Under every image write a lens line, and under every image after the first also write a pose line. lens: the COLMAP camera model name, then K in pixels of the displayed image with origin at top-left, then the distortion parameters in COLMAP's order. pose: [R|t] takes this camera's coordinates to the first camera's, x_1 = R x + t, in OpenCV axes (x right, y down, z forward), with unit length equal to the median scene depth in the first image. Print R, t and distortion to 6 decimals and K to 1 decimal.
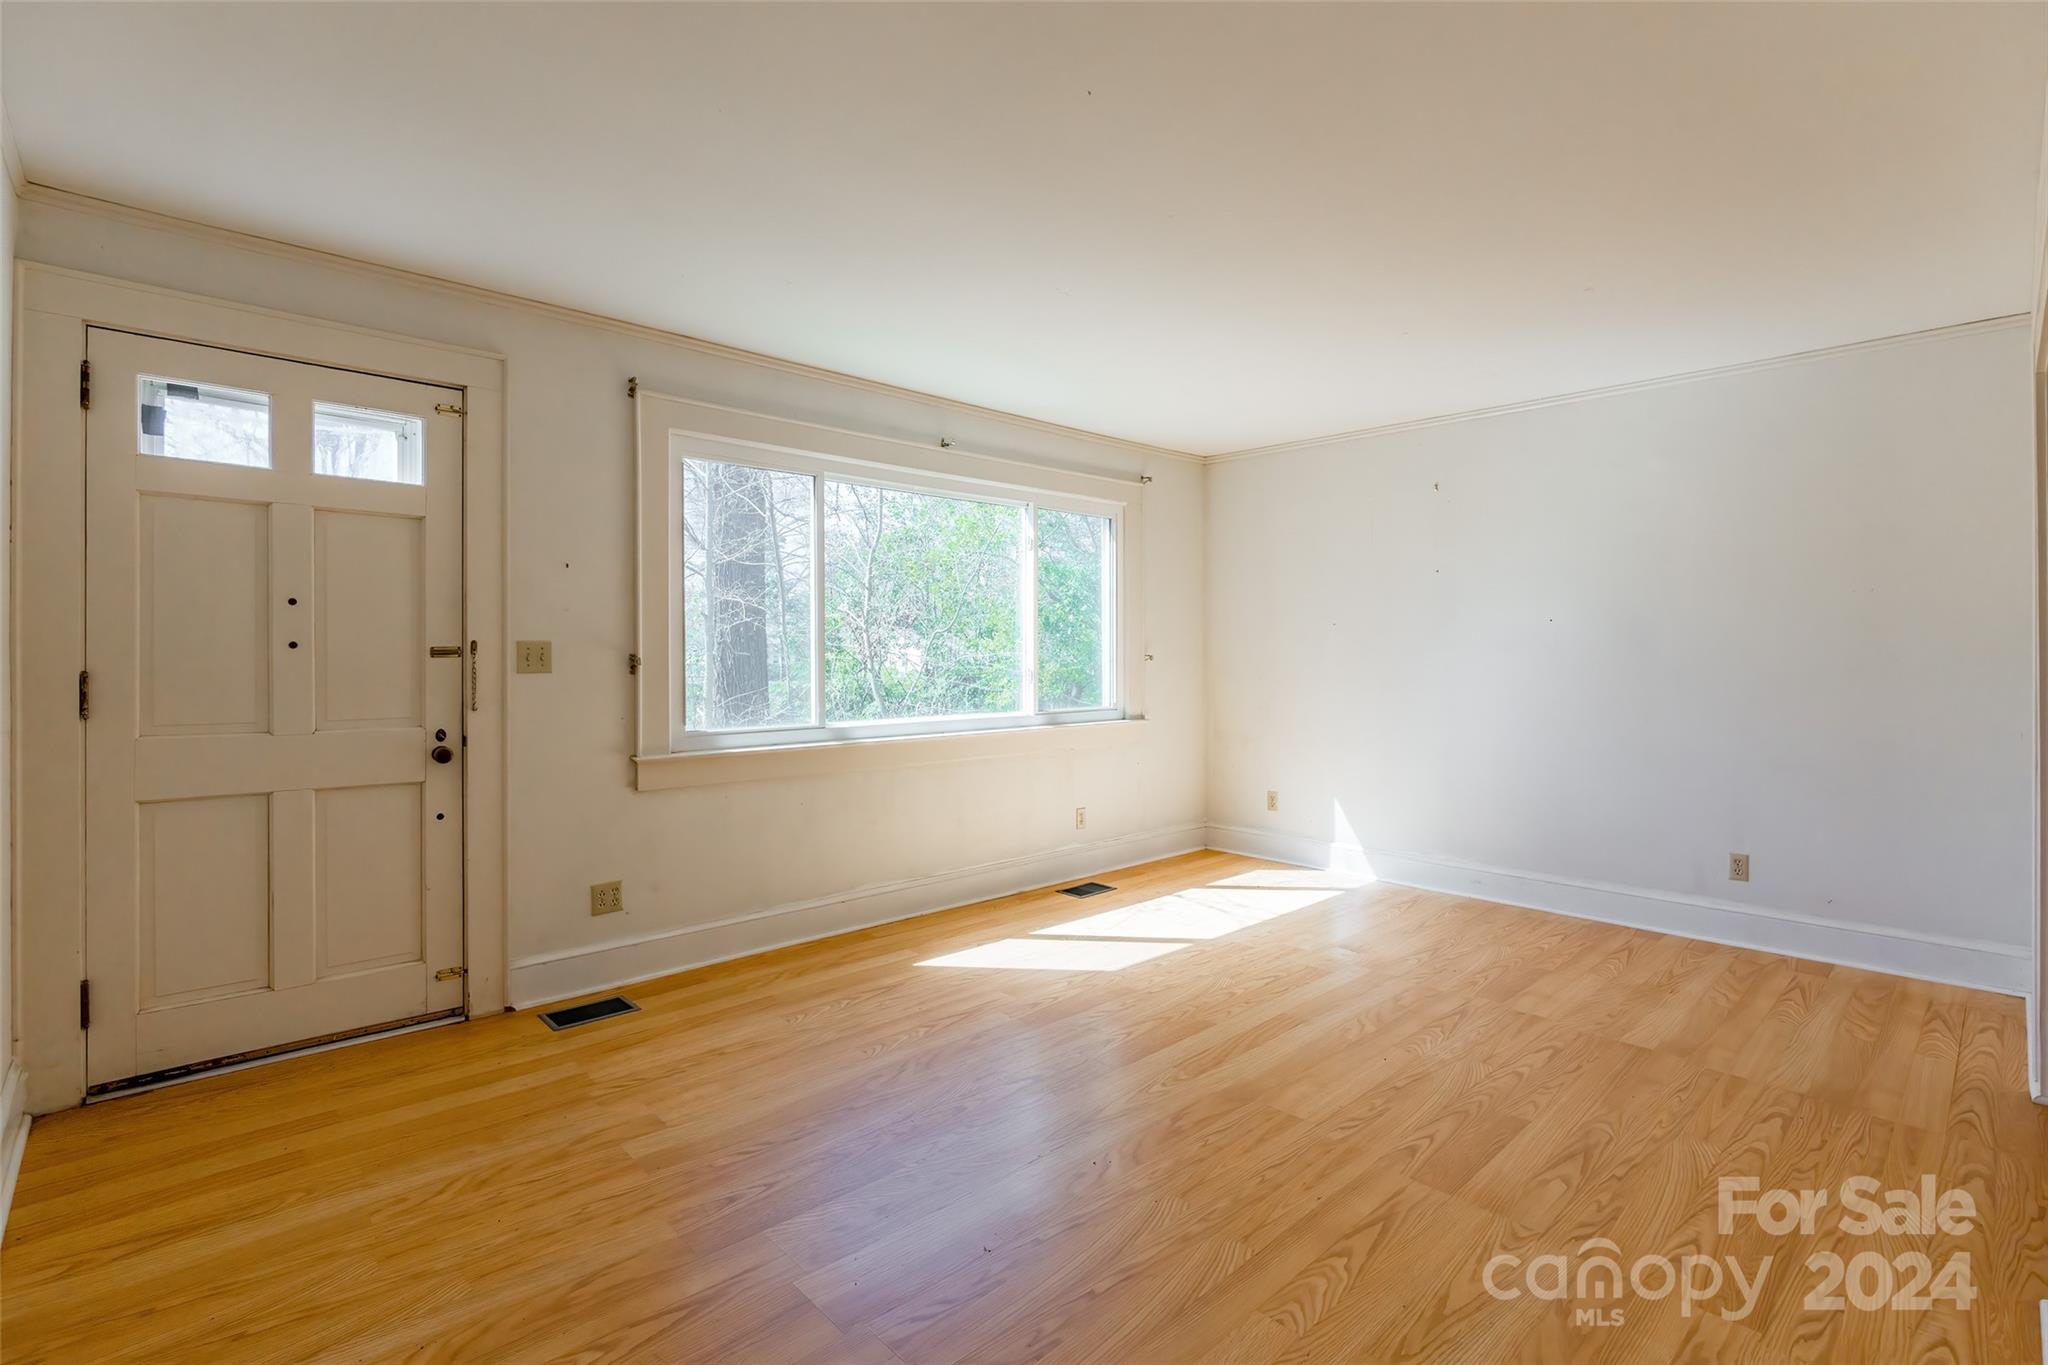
lens RADIAL K [[965.8, 0, 1013.1], [0, 965.8, 677.3], [0, 0, 1]] dist [-0.006873, -0.000365]
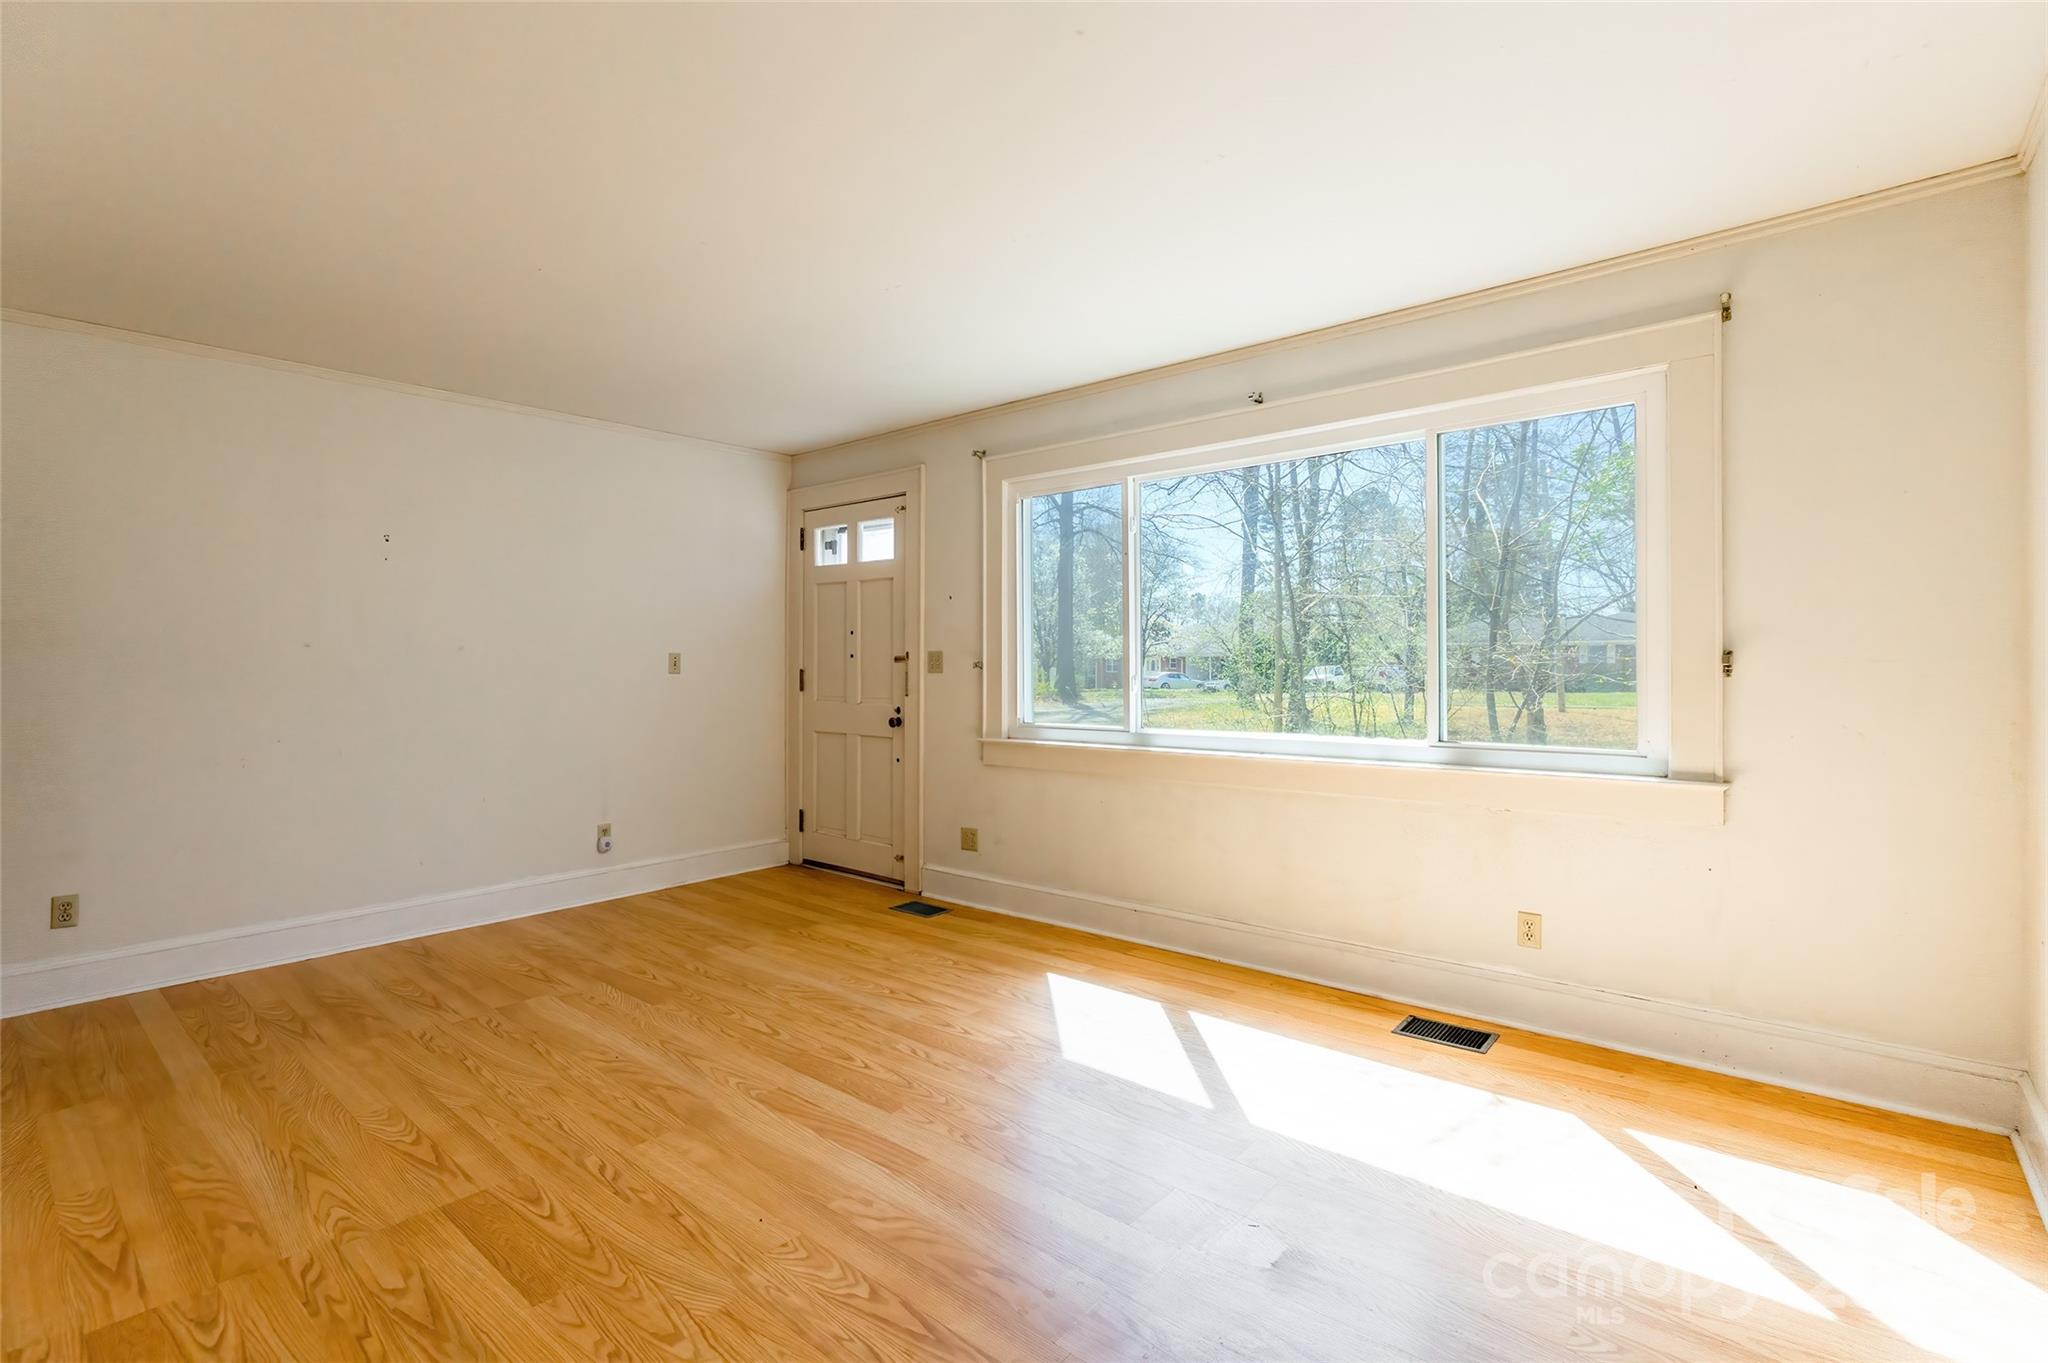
lens RADIAL K [[972.9, 0, 1030.9], [0, 972.9, 666.8], [0, 0, 1]] dist [-0.008738, -0.000509]
pose [[0.091440, 0.000740, -0.995810, 0.989544], [-0.019372, 0.999812, -0.001036, -0.014509], [0.995622, 0.019386, 0.091437, 0.995297]]
